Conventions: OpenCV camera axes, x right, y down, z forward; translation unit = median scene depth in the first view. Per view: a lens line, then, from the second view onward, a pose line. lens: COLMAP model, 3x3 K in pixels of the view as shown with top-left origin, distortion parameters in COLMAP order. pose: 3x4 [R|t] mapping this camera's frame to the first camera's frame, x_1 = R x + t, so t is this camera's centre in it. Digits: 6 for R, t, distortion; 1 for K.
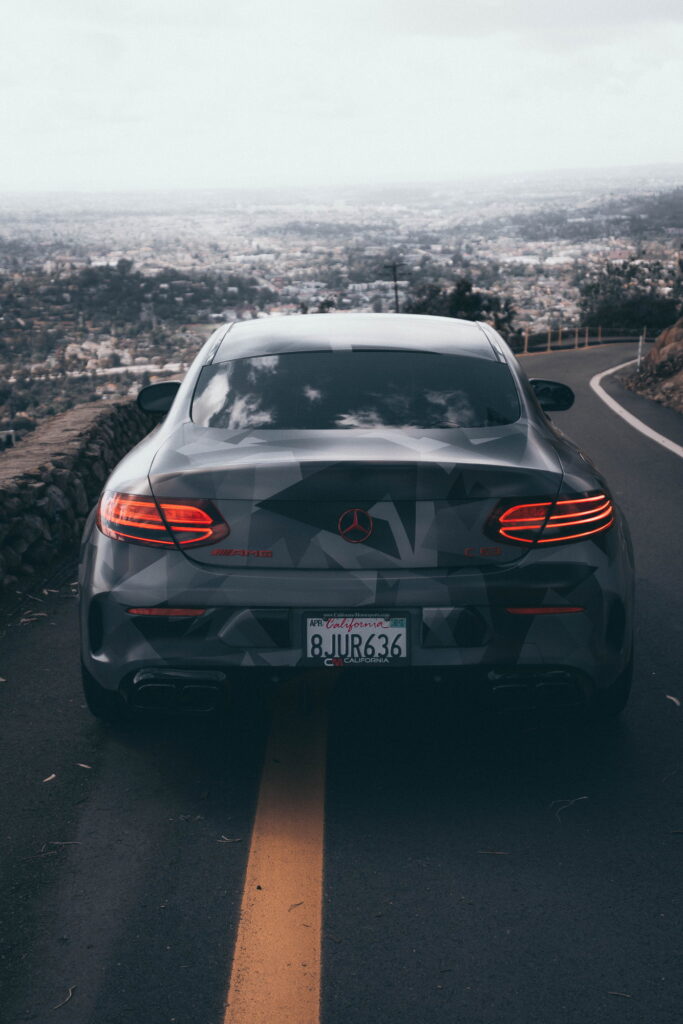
lens RADIAL K [[1618.0, 0, 341.5], [0, 1618.0, 512.0], [0, 0, 1]] dist [0.007446, -0.009444]
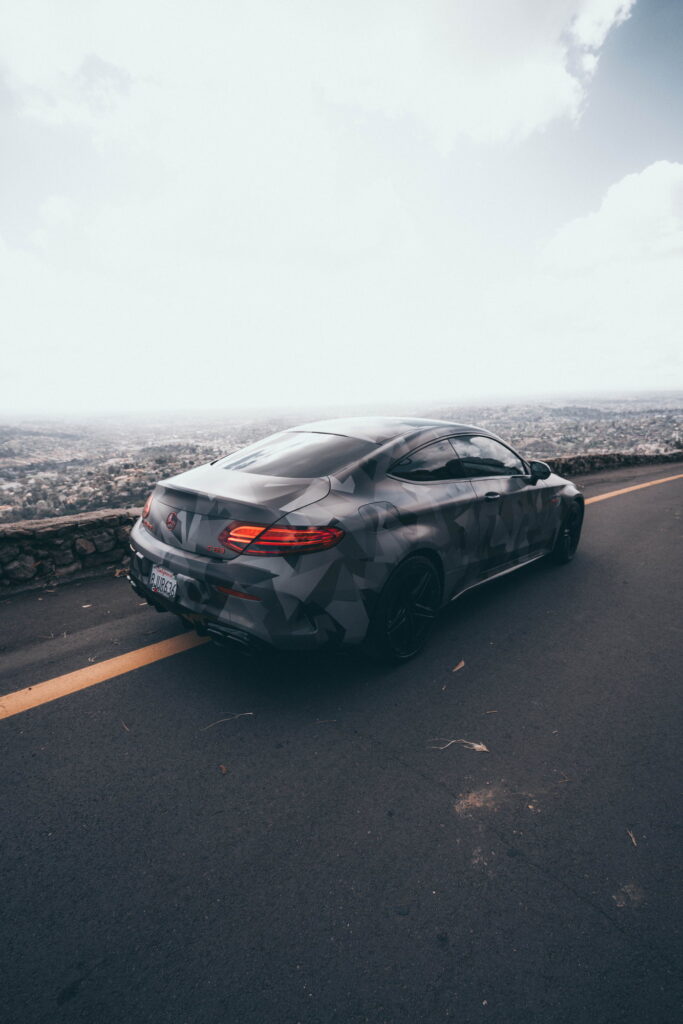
lens RADIAL K [[476.1, 0, 343.5], [0, 476.1, 515.6], [0, 0, 1]] dist [0.000392, 0.000157]
pose [[0.734725, 0.168010, -0.657230, 0.509538], [-0.129062, 0.985769, 0.107716, -0.081619], [0.665975, 0.005681, 0.745953, 0.726540]]
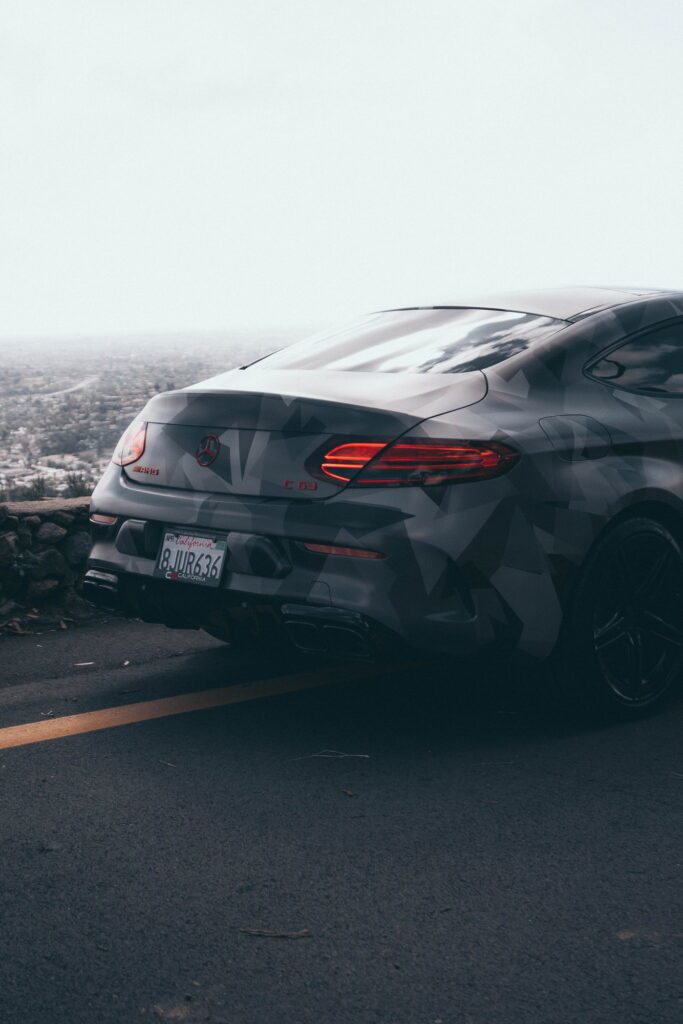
lens RADIAL K [[1618.0, 0, 341.5], [0, 1618.0, 512.0], [0, 0, 1]] dist [0.007446, -0.009444]
pose [[0.712378, 0.083718, -0.696785, 0.805283], [-0.117313, 0.993095, -0.000620, 0.038849], [0.691921, 0.082184, 0.717280, 0.311889]]
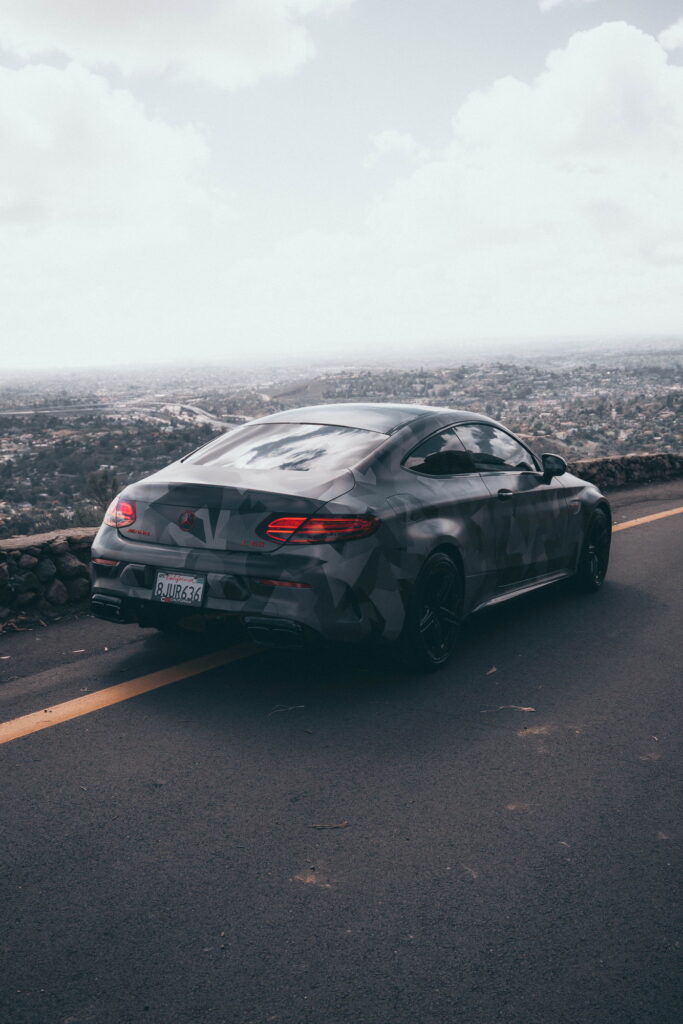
lens RADIAL K [[1085.6, 0, 341.5], [0, 1085.6, 512.0], [0, 0, 1]] dist [0.015208, 0.002384]
pose [[0.862870, 0.074179, -0.499952, 0.715990], [-0.091738, 0.995727, -0.010592, -0.003789], [0.497030, 0.055004, 0.865988, 0.096868]]
